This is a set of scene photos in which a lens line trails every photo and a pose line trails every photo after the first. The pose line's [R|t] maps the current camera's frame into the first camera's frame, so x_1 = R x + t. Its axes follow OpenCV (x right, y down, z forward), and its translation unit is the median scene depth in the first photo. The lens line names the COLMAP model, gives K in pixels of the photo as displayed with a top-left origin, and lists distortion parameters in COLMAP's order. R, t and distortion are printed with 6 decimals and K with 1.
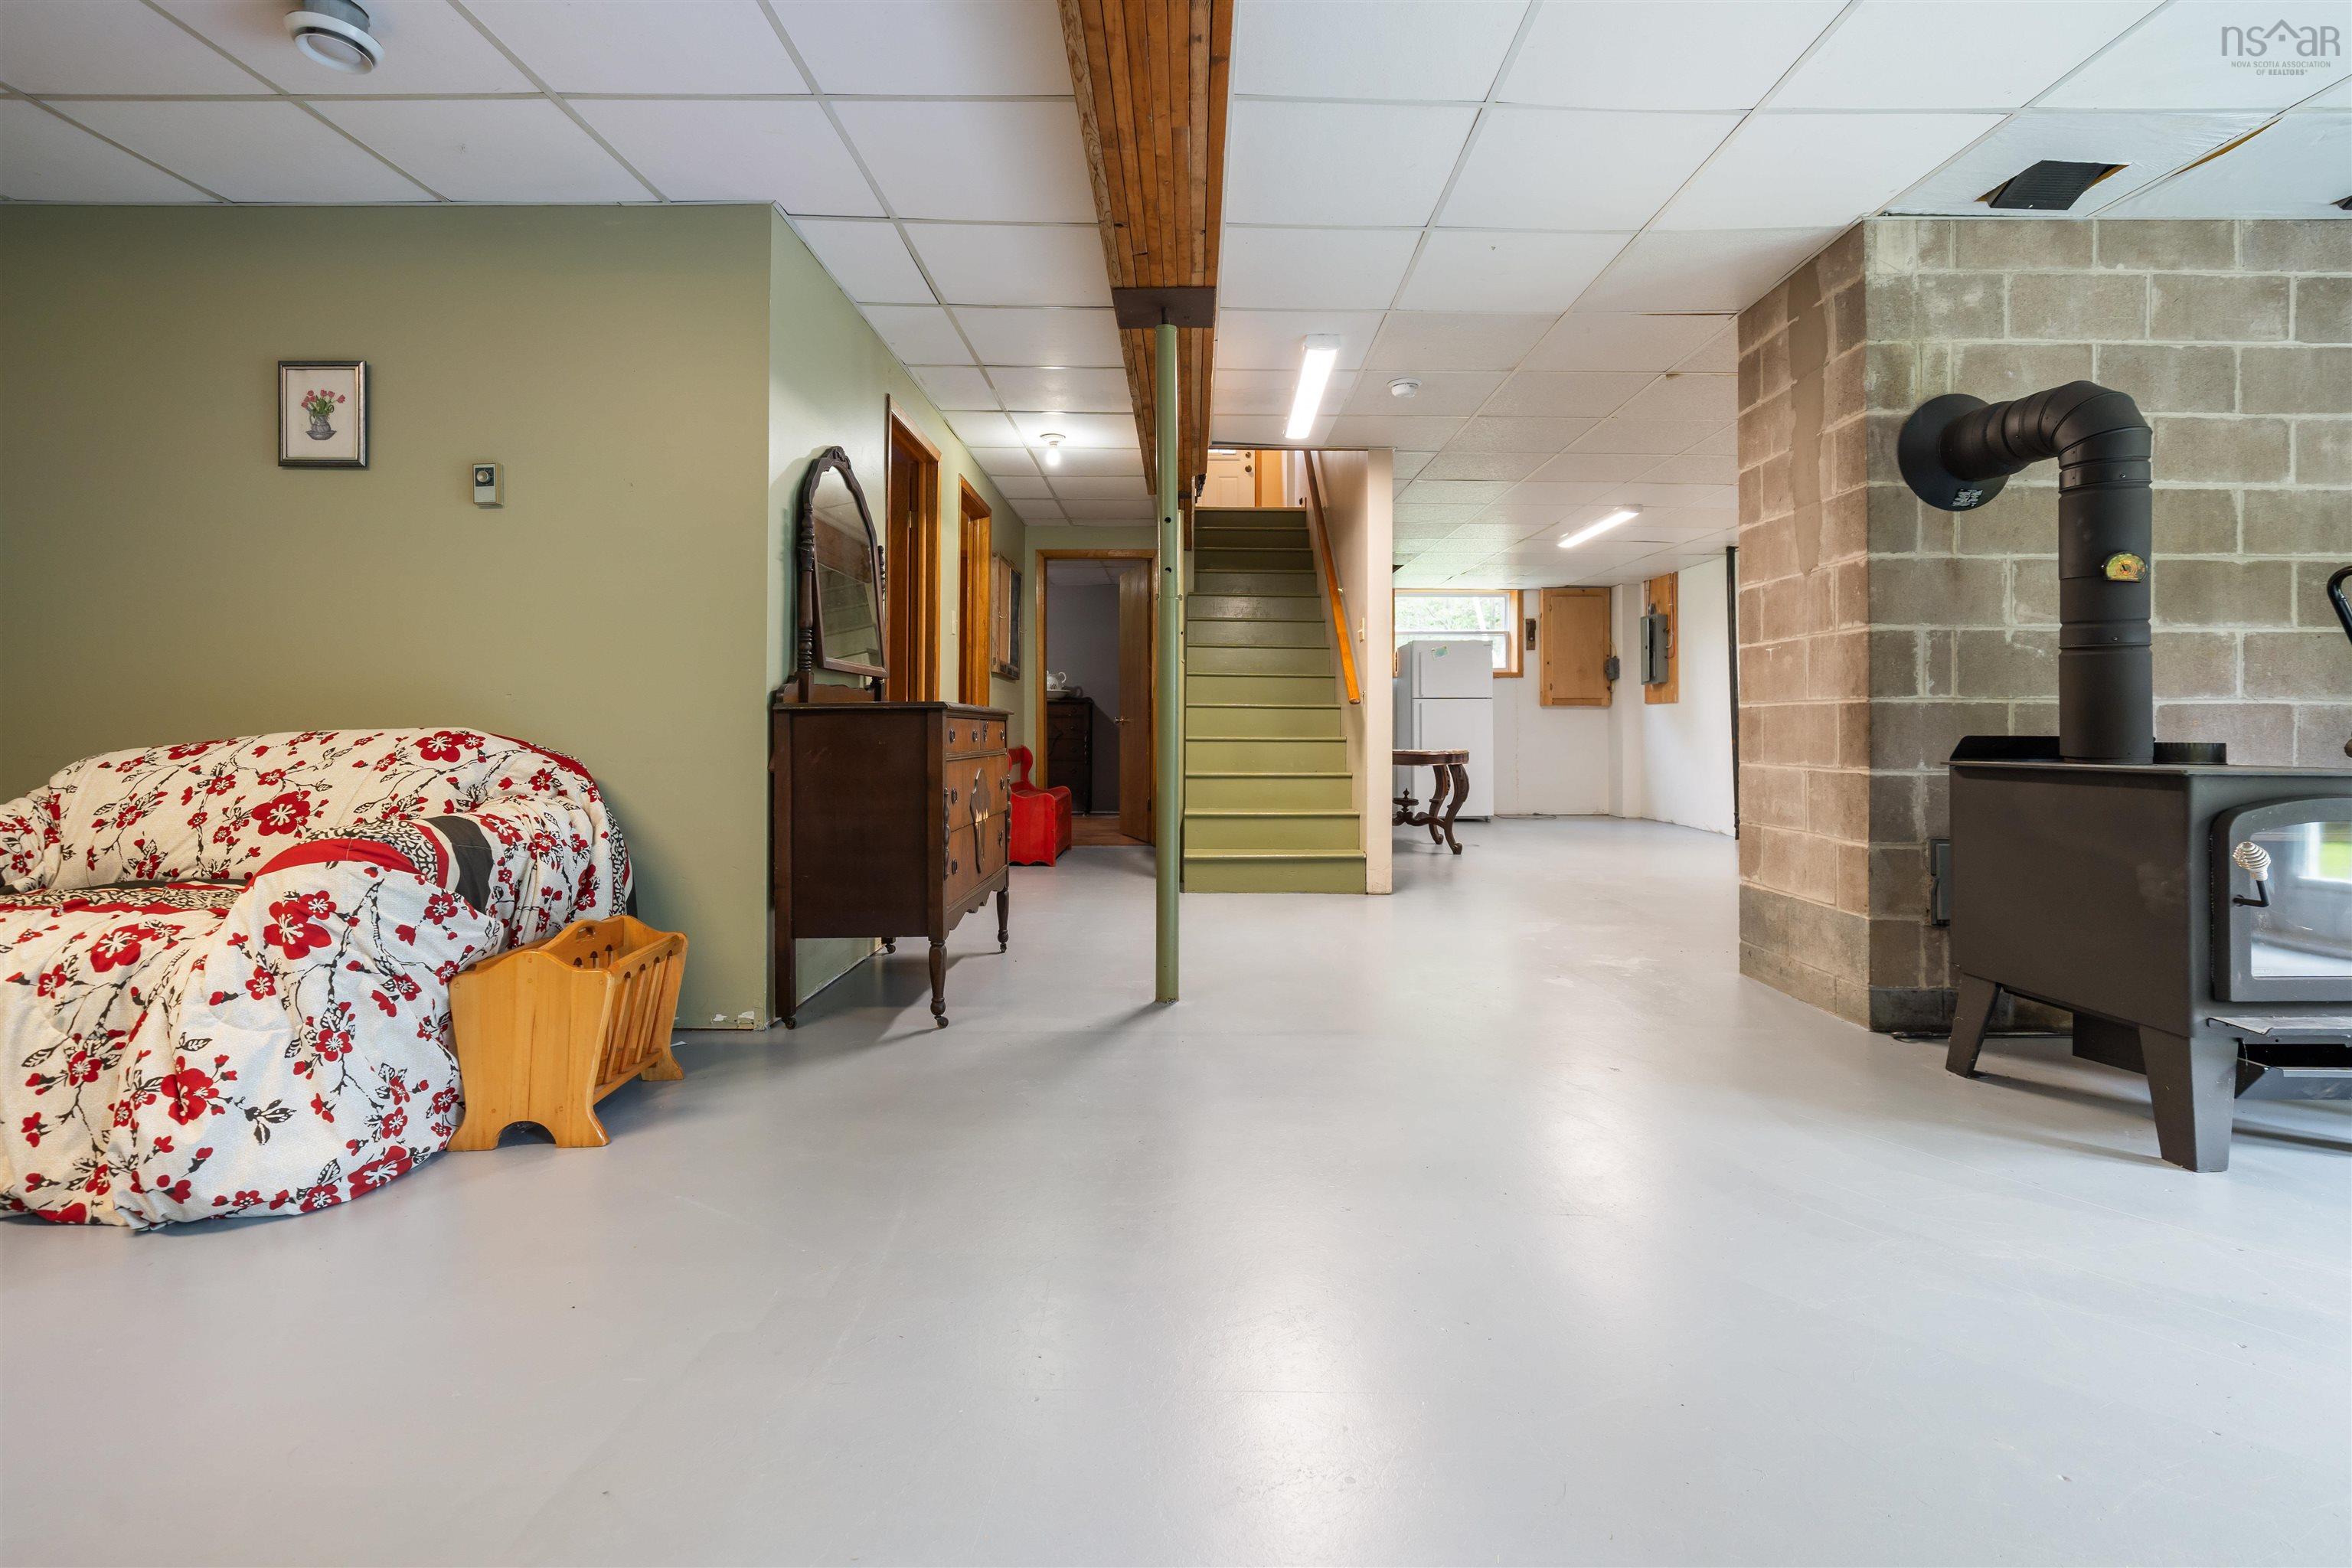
lens RADIAL K [[1061.4, 0, 1184.2], [0, 1061.4, 715.6], [0, 0, 1]] dist [0.001645, 0.000232]
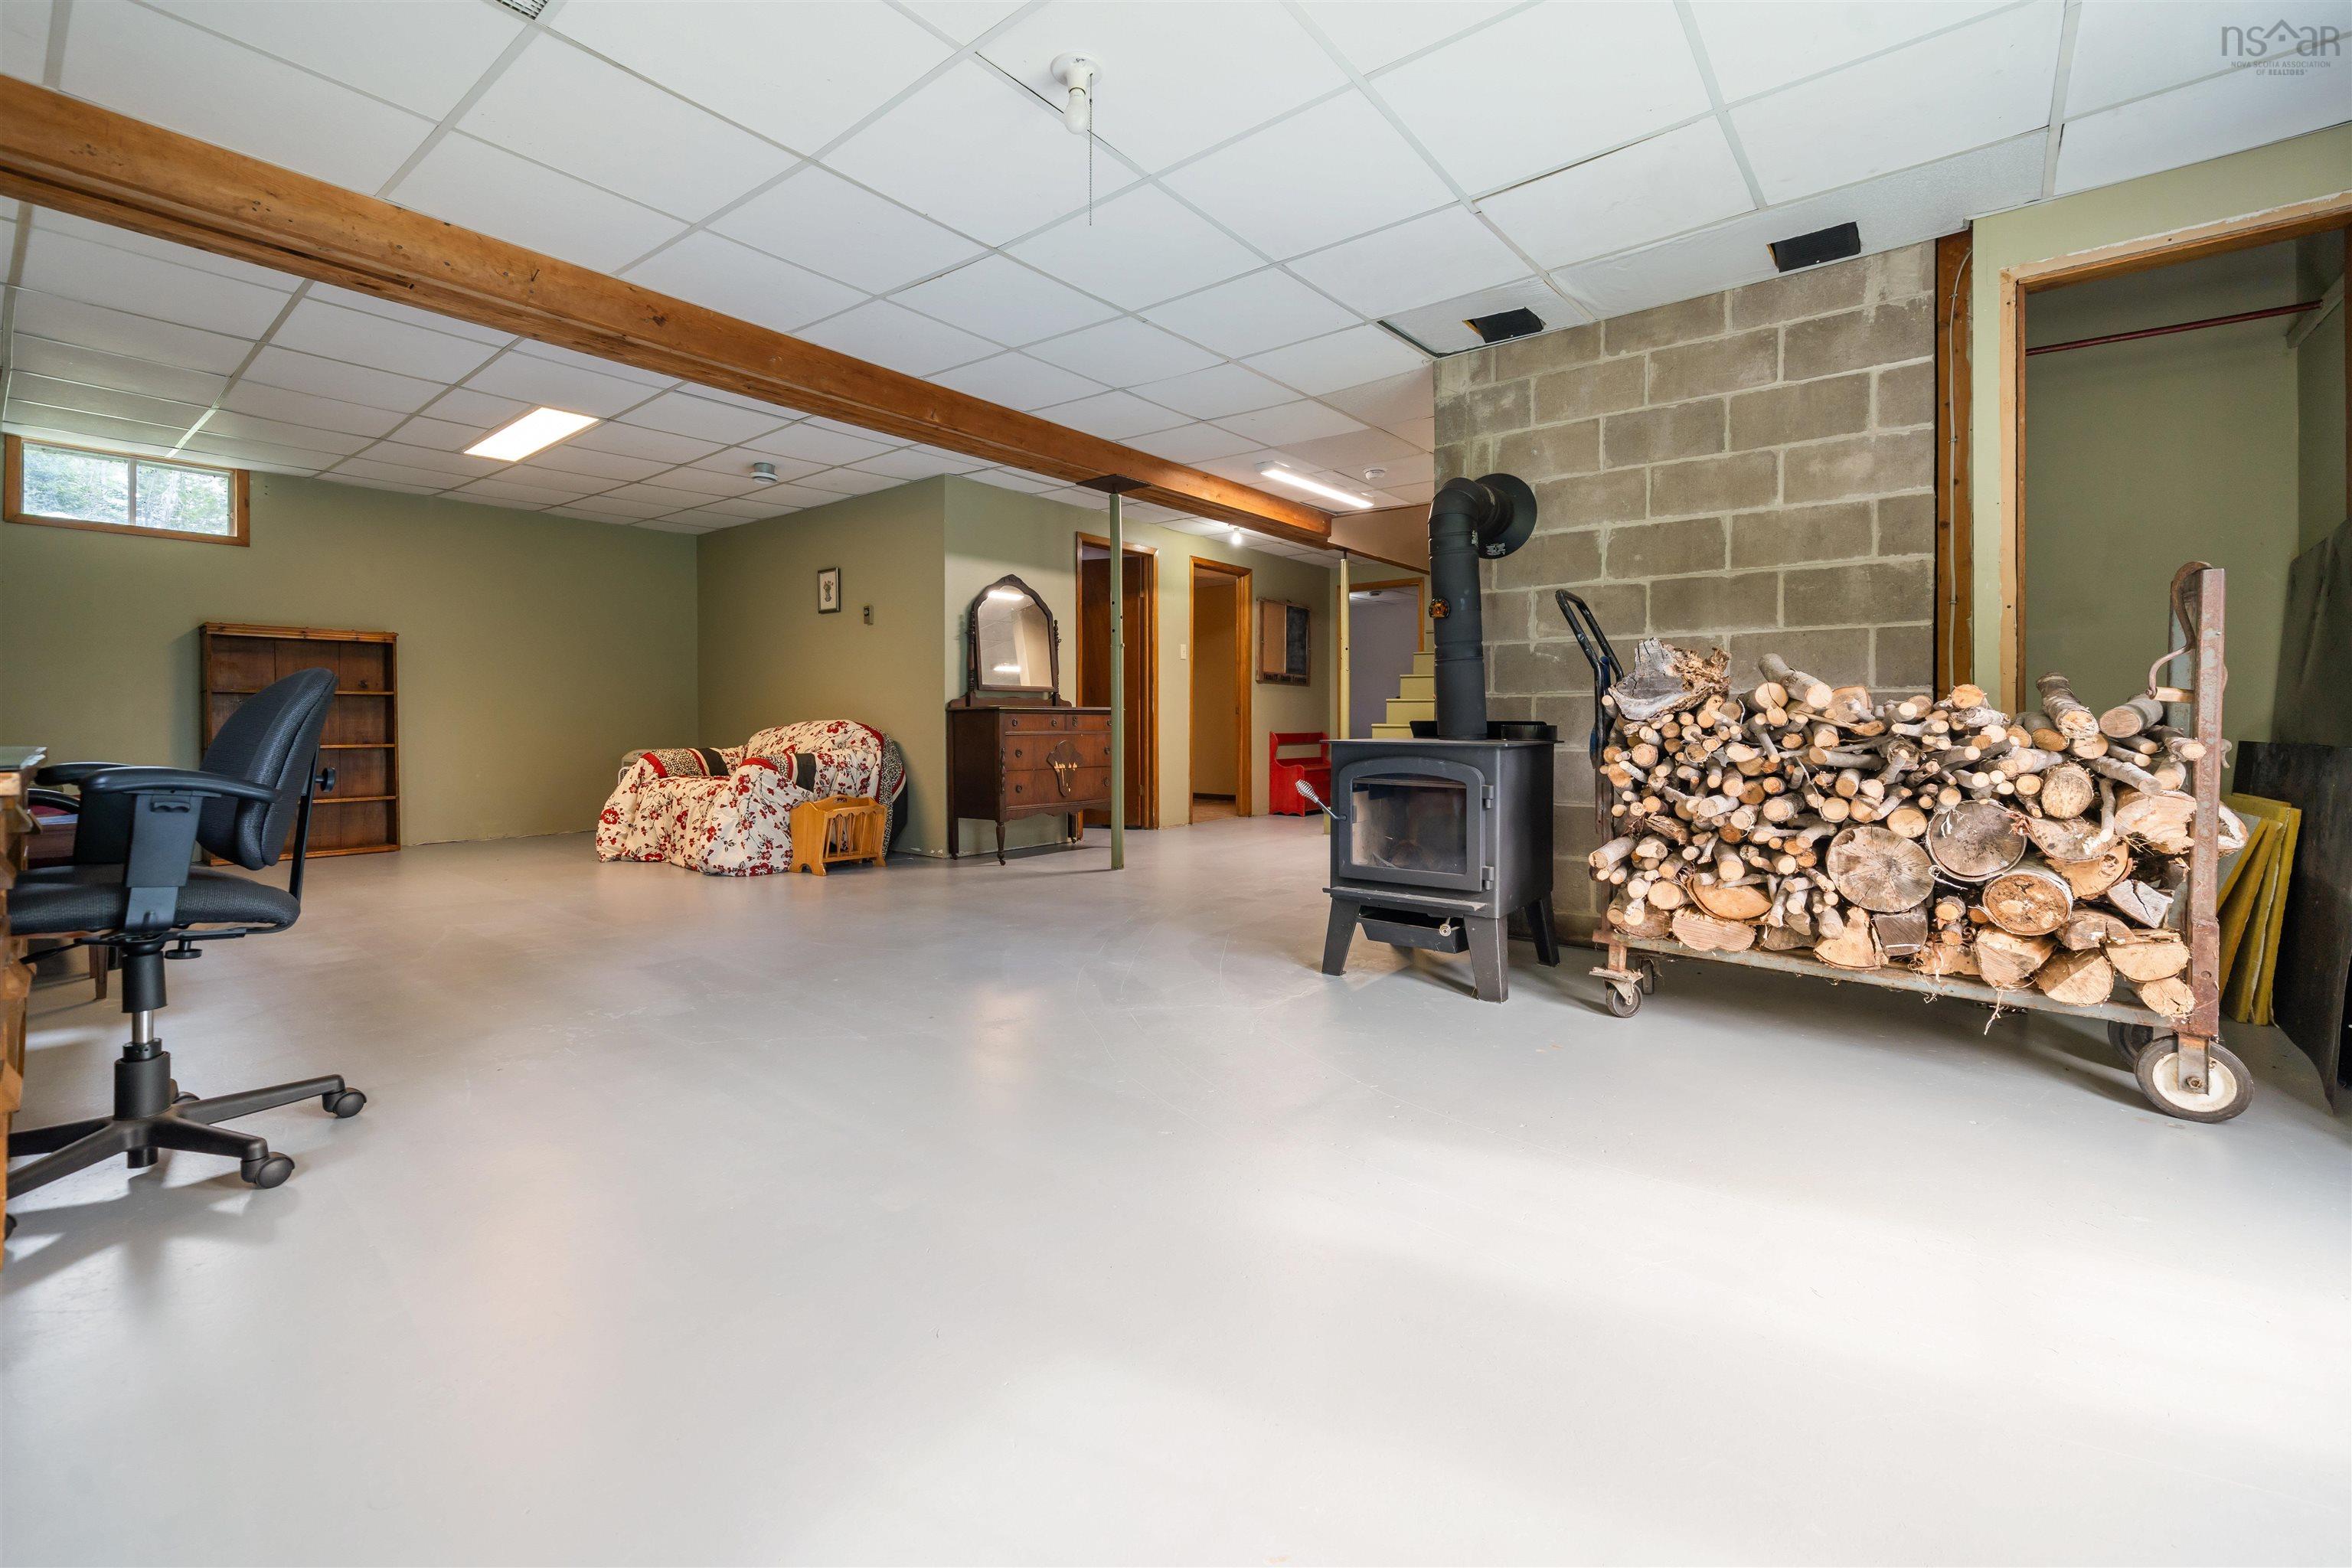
lens RADIAL K [[982.1, 0, 1166.5], [0, 982.1, 725.3], [0, 0, 1]] dist [-0.000965, 0.000157]
pose [[0.778767, -0.000245, -0.627313, 1.358011], [0.011659, 0.999833, 0.014084, 0.001394], [0.627205, -0.018282, 0.778640, -0.303408]]
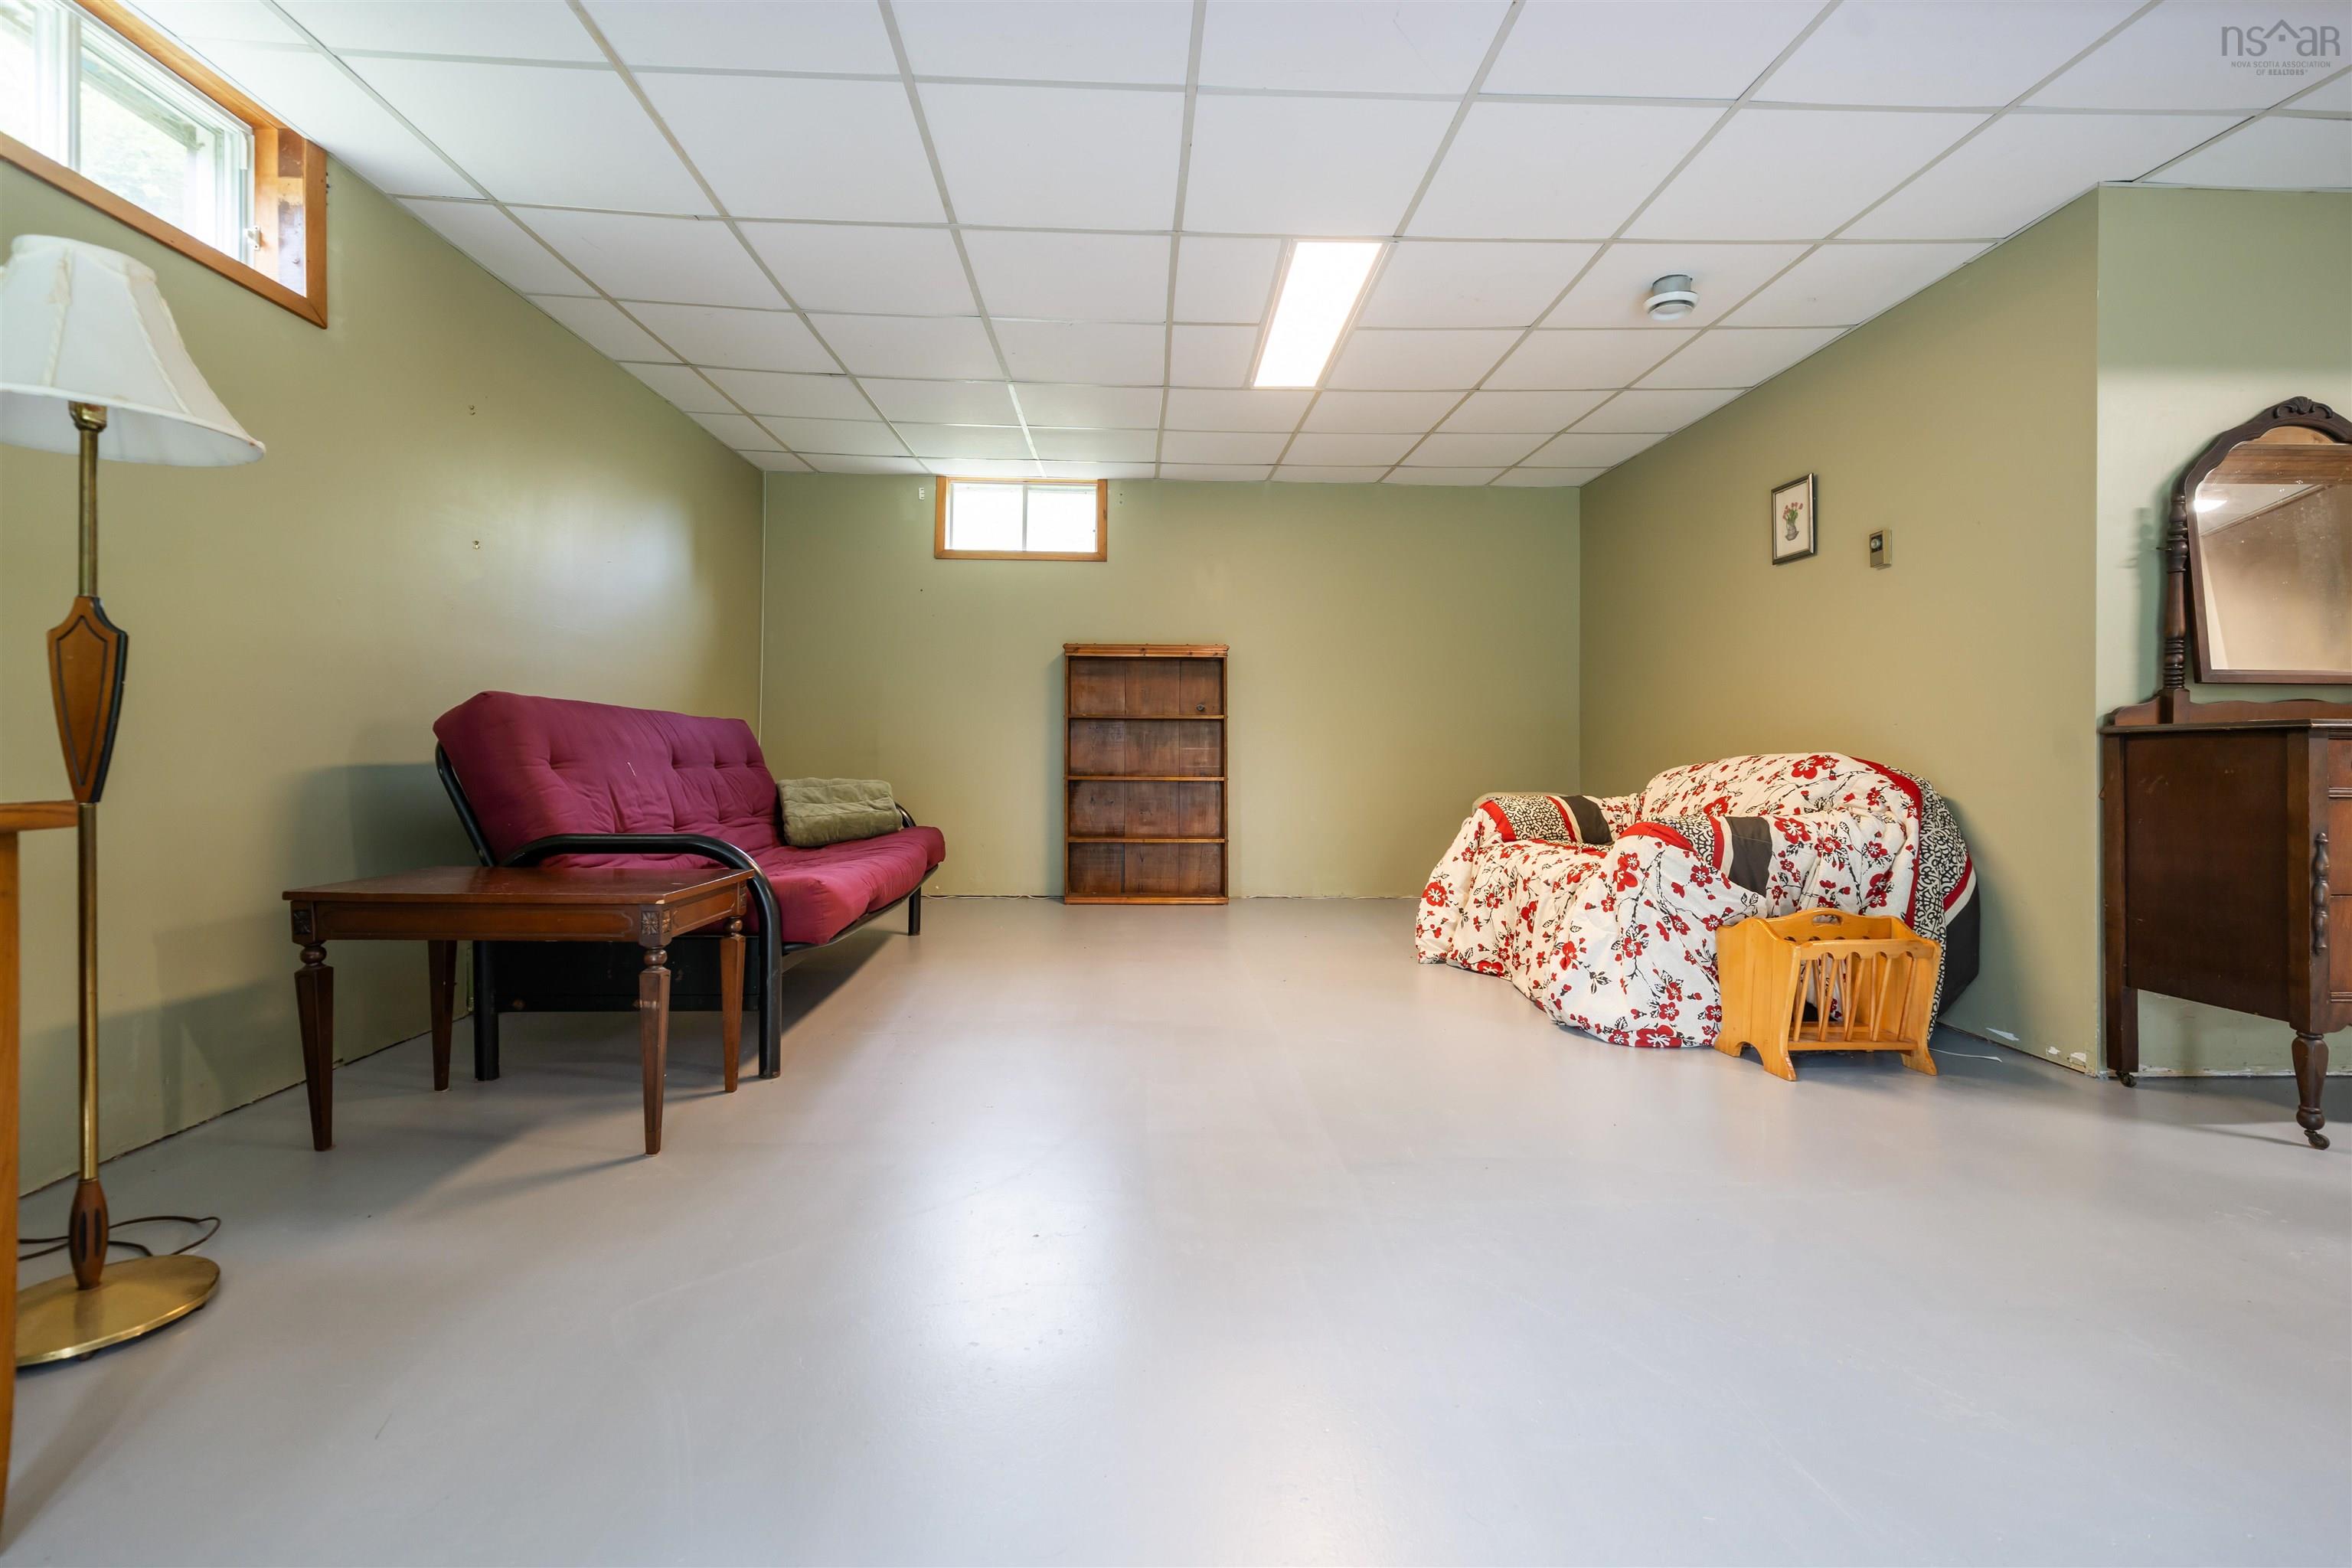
lens RADIAL K [[1049.5, 0, 1175.2], [0, 1049.5, 746.4], [0, 0, 1]] dist [0.001790, 0.000239]
pose [[0.049456, -0.005591, -0.998761, 0.547050], [0.007133, 0.999961, -0.005244, 0.005309], [0.998751, -0.006865, 0.049494, 0.167836]]
